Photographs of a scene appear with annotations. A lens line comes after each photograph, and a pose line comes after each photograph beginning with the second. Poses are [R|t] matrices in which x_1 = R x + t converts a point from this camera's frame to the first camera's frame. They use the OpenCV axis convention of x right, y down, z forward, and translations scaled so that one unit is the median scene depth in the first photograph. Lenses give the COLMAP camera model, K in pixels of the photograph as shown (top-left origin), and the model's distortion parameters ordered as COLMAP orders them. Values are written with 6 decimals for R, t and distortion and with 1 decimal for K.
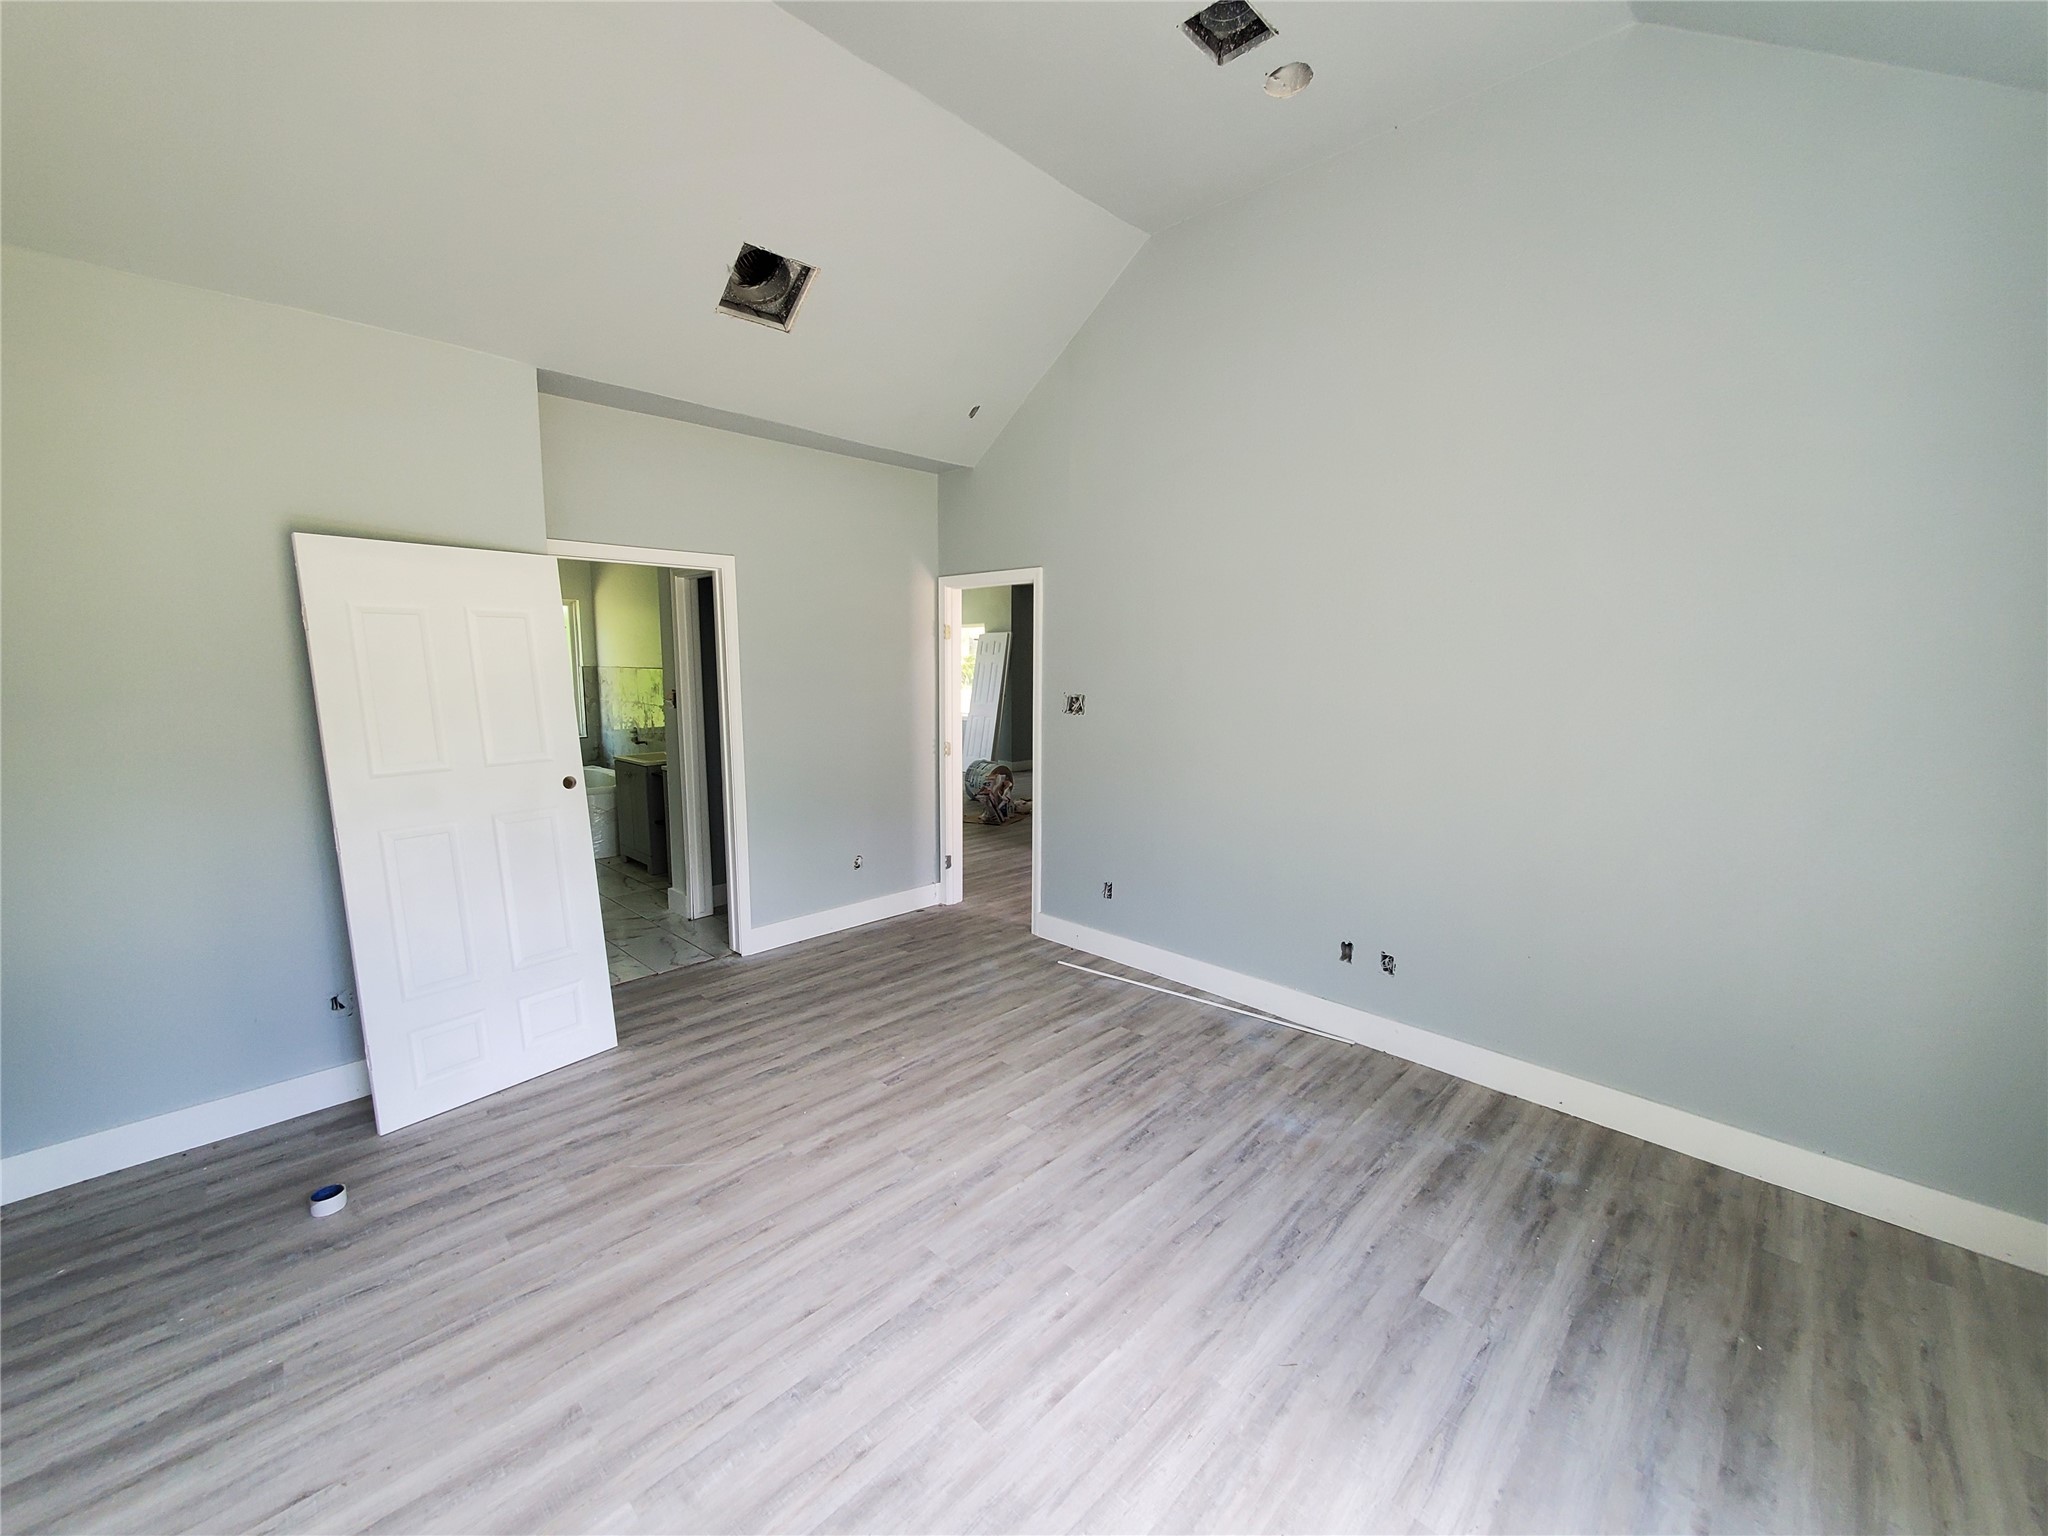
lens RADIAL K [[810.2, 0, 1014.4], [0, 810.2, 764.8], [0, 0, 1]] dist [-0.000751, 0.000167]
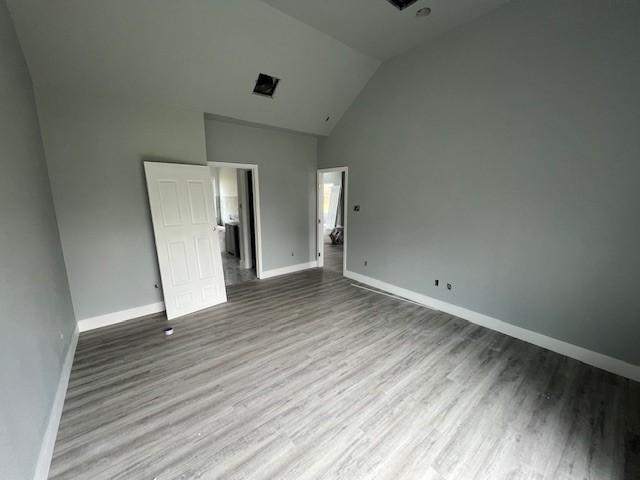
lens RADIAL K [[253.5, 0, 315.3], [0, 253.5, 240.5], [0, 0, 1]] dist [0.001668, -0.000509]
pose [[0.993420, 0.016139, -0.113381, 0.039639], [-0.010144, 0.998529, 0.053256, 0.009062], [0.114074, -0.051755, 0.992123, -0.095638]]
